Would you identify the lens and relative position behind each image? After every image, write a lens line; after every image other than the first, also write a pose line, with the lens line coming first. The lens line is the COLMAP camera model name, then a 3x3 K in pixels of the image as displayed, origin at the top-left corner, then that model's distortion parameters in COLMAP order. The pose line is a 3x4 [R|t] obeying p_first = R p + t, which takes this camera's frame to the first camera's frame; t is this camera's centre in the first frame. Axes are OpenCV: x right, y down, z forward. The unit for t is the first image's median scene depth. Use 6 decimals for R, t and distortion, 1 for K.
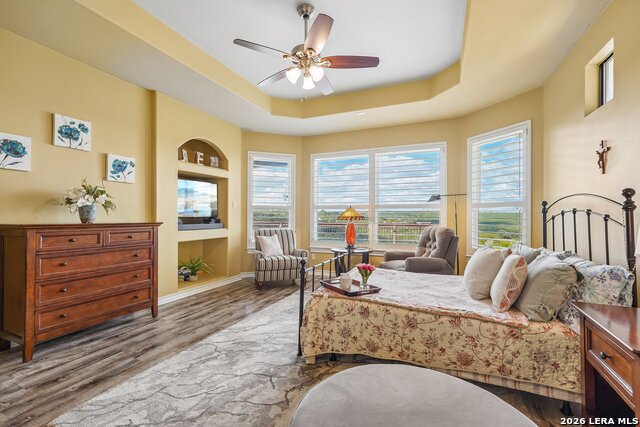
lens RADIAL K [[288.4, 0, 320.0], [0, 288.4, 213.5], [0, 0, 1]] dist [-0.001020, 0.000205]
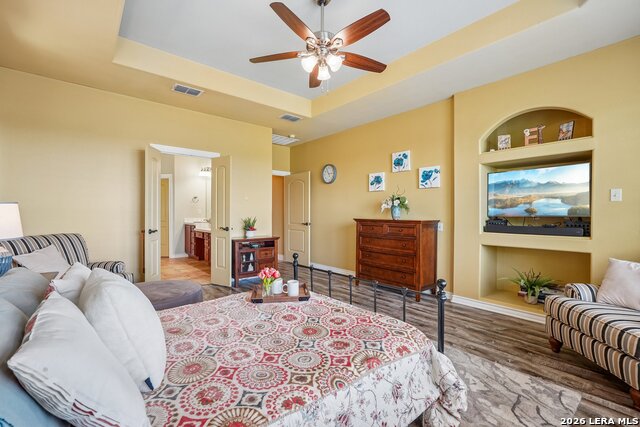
lens RADIAL K [[288.4, 0, 320.0], [0, 288.4, 213.5], [0, 0, 1]] dist [-0.001020, 0.000205]
pose [[-0.450339, -0.007170, -0.892829, 0.625005], [-0.000245, 0.999969, -0.007906, 0.012067], [0.892858, -0.003342, -0.450326, 1.124966]]
